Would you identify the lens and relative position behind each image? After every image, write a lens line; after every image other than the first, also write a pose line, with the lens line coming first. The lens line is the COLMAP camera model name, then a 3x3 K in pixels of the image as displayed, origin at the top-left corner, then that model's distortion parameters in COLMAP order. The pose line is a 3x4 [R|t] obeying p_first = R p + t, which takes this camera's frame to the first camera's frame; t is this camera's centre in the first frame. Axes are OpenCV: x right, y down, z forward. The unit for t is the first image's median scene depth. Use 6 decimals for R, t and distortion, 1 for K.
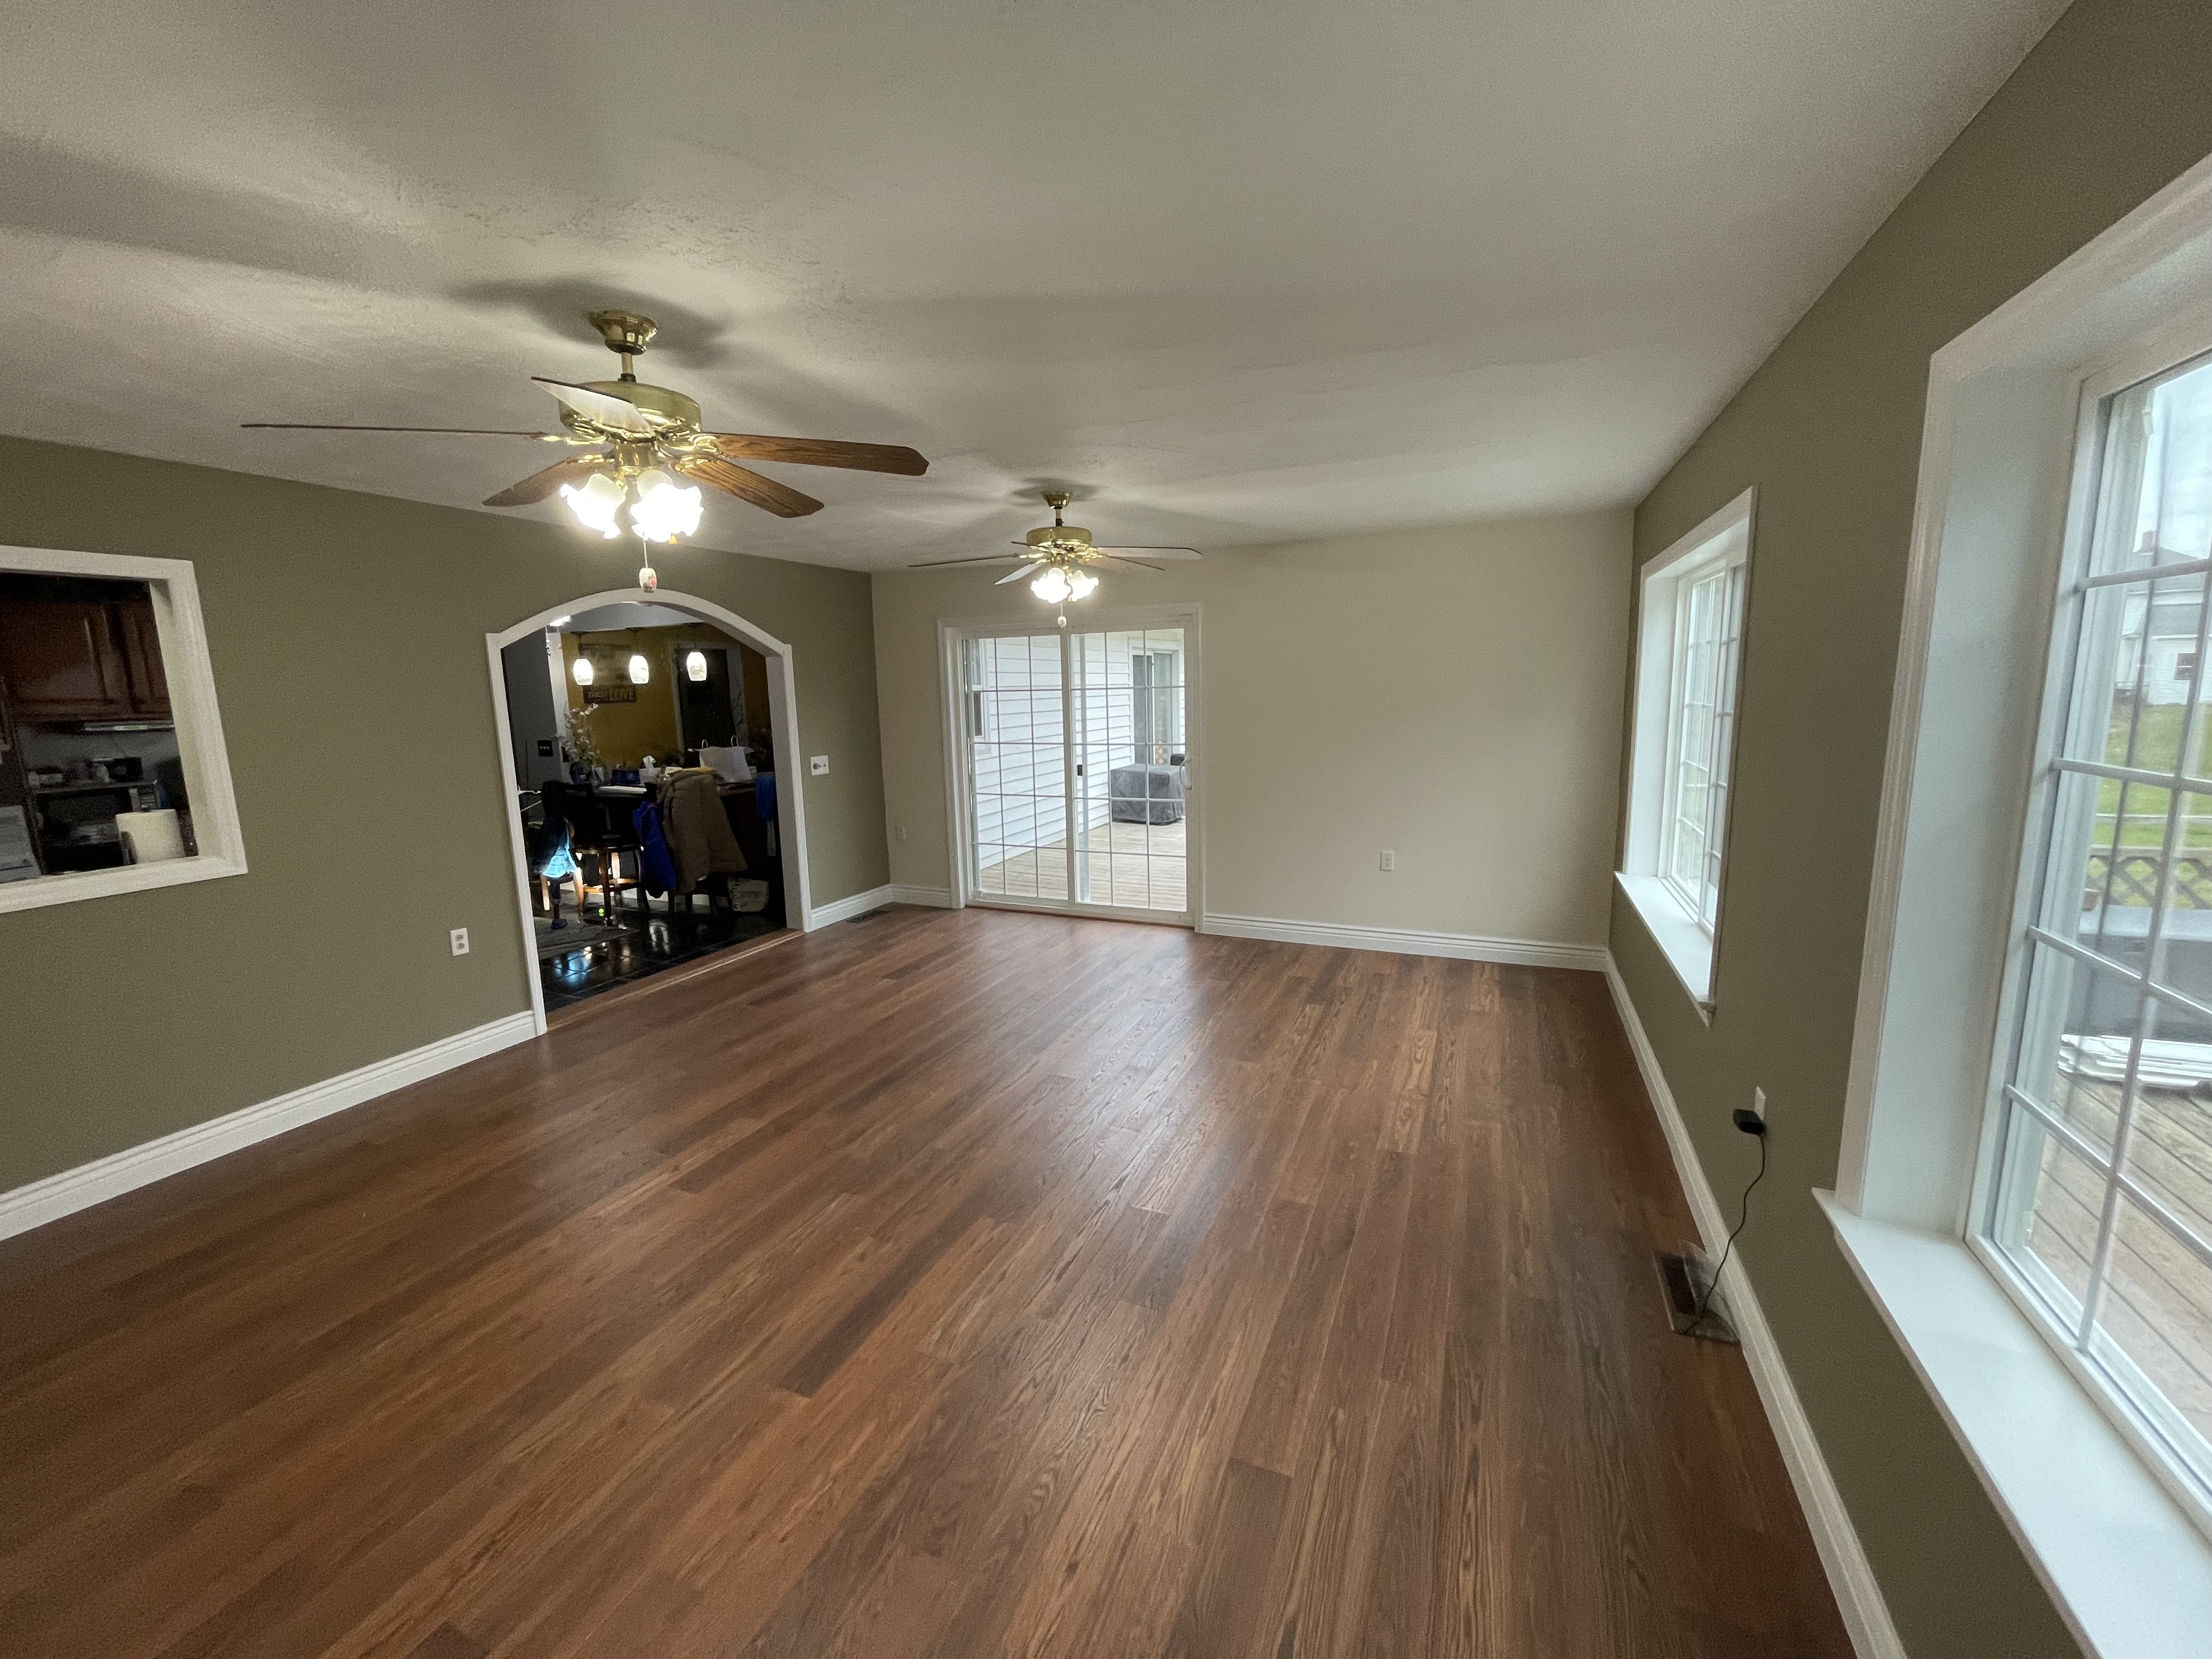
lens RADIAL K [[900.9, 0, 1116.7], [0, 900.9, 824.5], [0, 0, 1]] dist [0.000386, -0.001558]
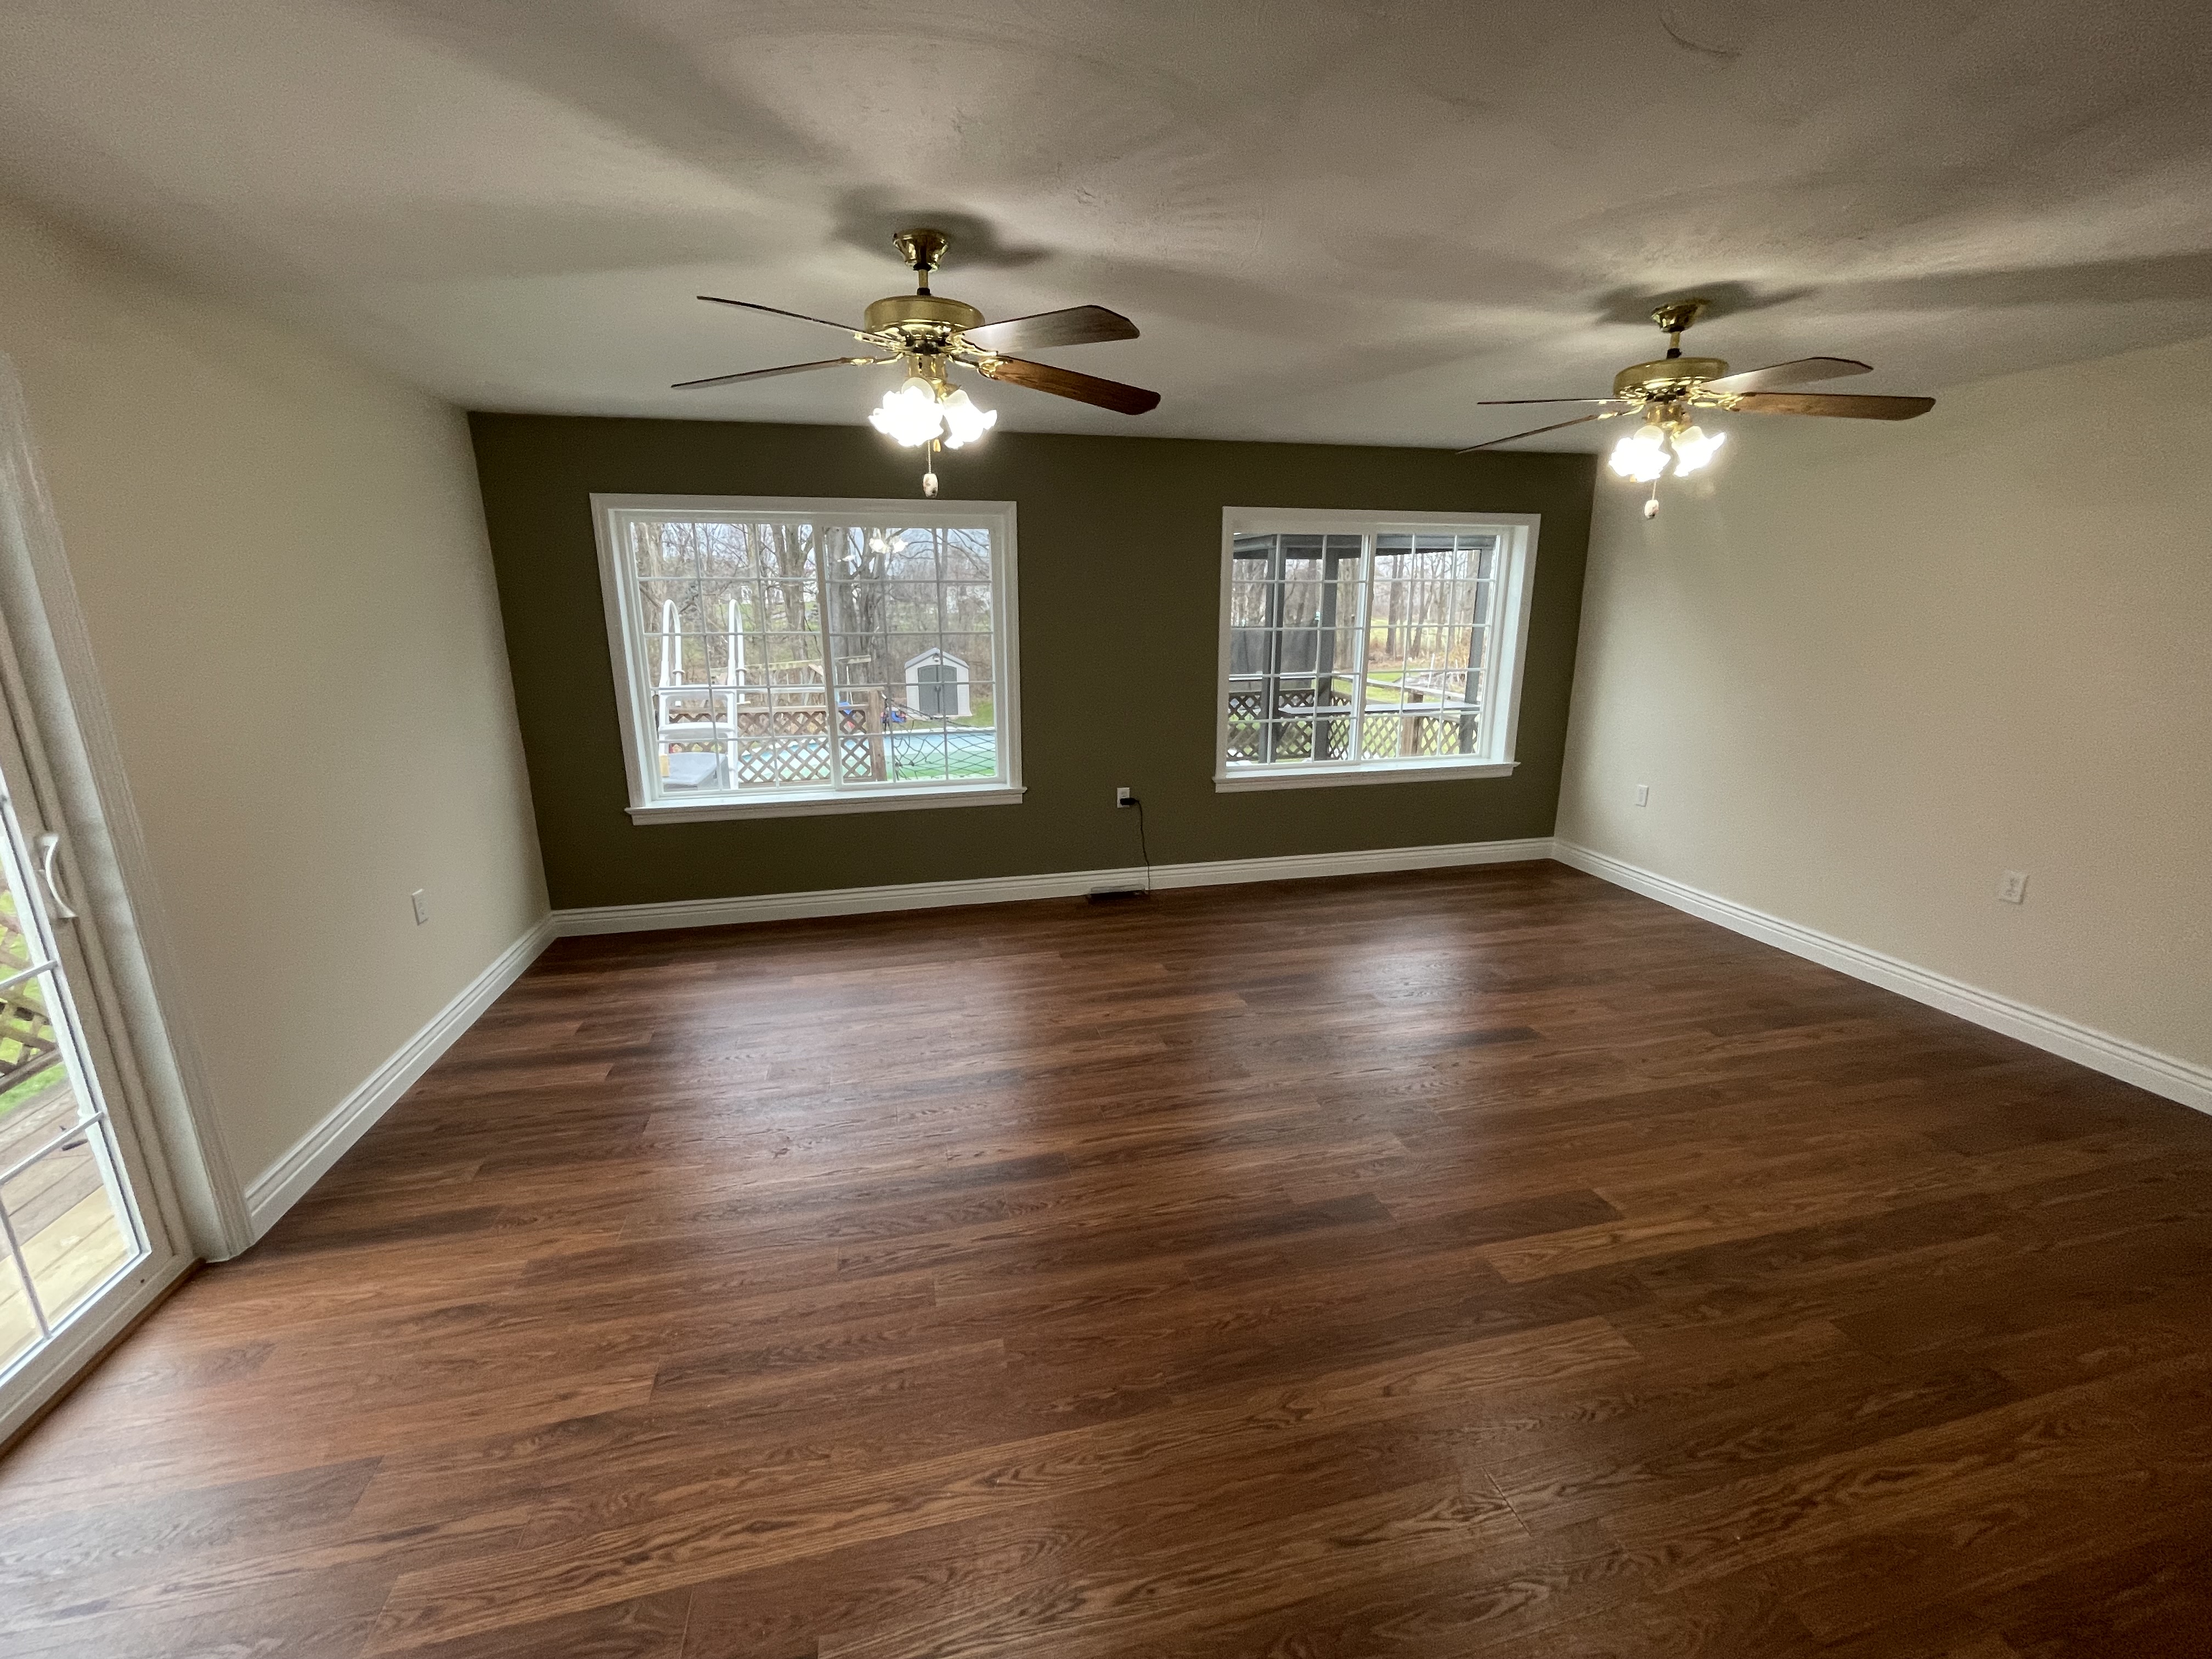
lens RADIAL K [[900.9, 0, 1098.7], [0, 900.9, 833.3], [0, 0, 1]] dist [0.000386, -0.001558]
pose [[-0.583851, -0.174091, 0.792975, -0.727824], [0.143107, 0.939376, 0.311599, -0.212197], [-0.799148, 0.295408, -0.523542, 1.532492]]
